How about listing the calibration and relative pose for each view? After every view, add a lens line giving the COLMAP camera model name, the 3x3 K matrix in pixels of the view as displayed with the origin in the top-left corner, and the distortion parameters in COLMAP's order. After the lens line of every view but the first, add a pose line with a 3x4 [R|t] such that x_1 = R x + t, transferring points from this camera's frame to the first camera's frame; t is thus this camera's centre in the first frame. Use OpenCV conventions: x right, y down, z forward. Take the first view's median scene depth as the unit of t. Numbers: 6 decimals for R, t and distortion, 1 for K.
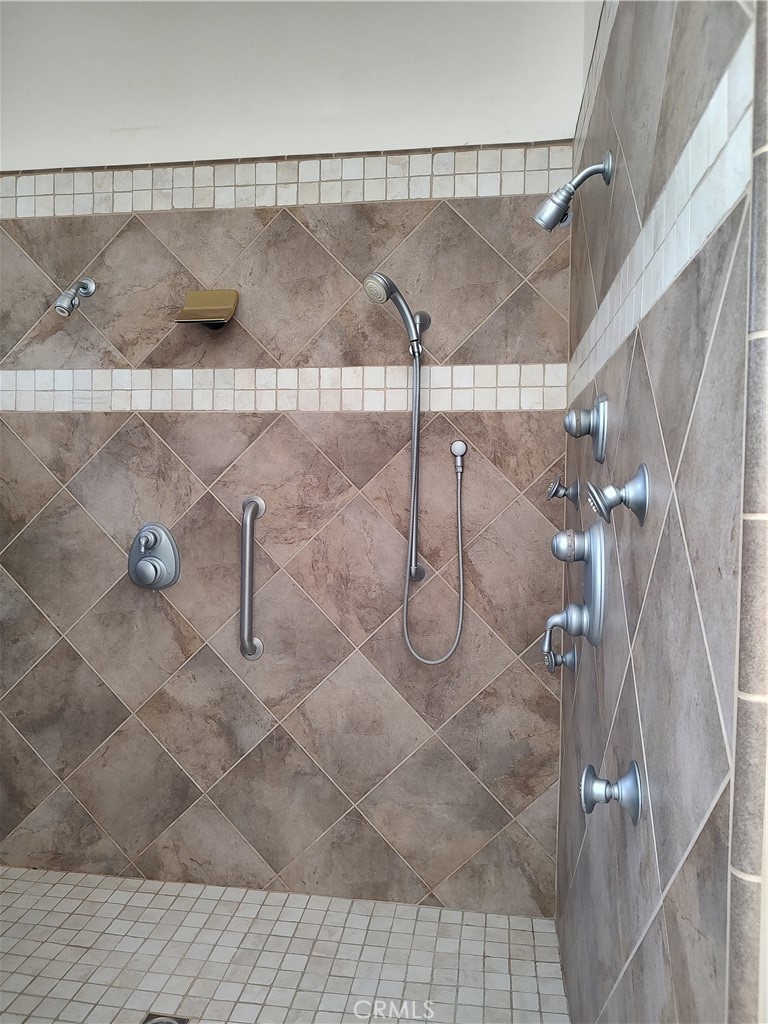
lens RADIAL K [[731.7, 0, 379.2], [0, 731.7, 519.7], [0, 0, 1]] dist [0.023512, -0.032631]
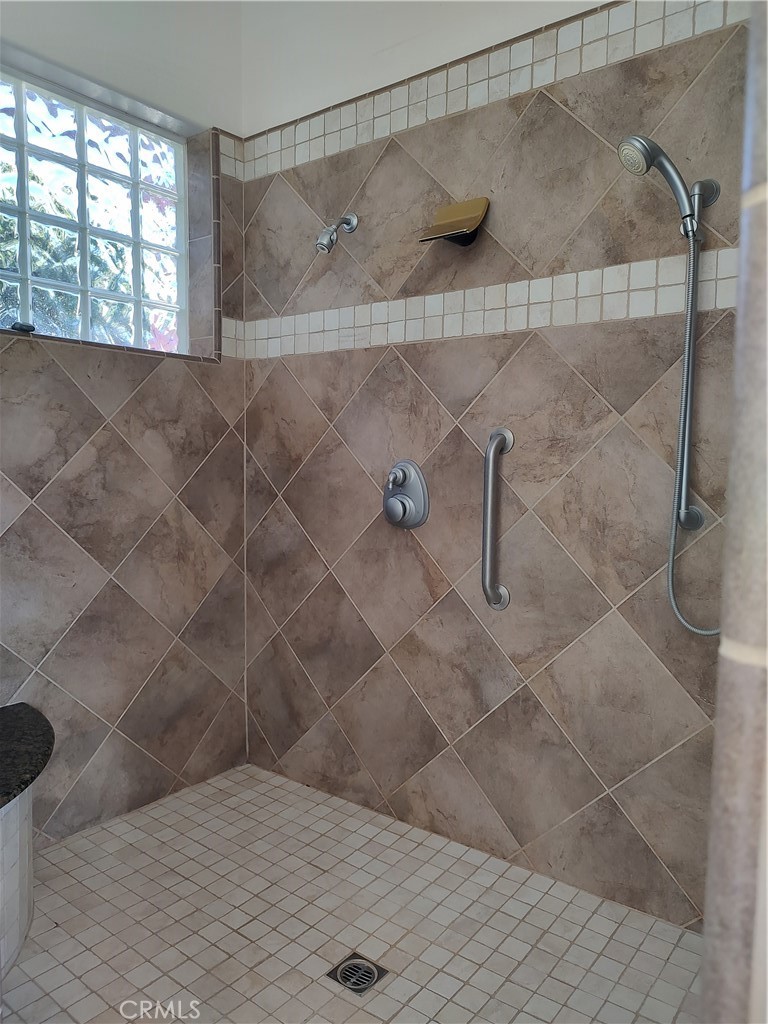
lens RADIAL K [[731.7, 0, 382.7], [0, 731.7, 516.0], [0, 0, 1]] dist [0.023512, -0.032631]
pose [[0.874662, 0.032267, -0.483657, 0.138739], [-0.013553, 0.999020, 0.042139, 0.039523], [0.484543, -0.030303, 0.874242, 0.142149]]
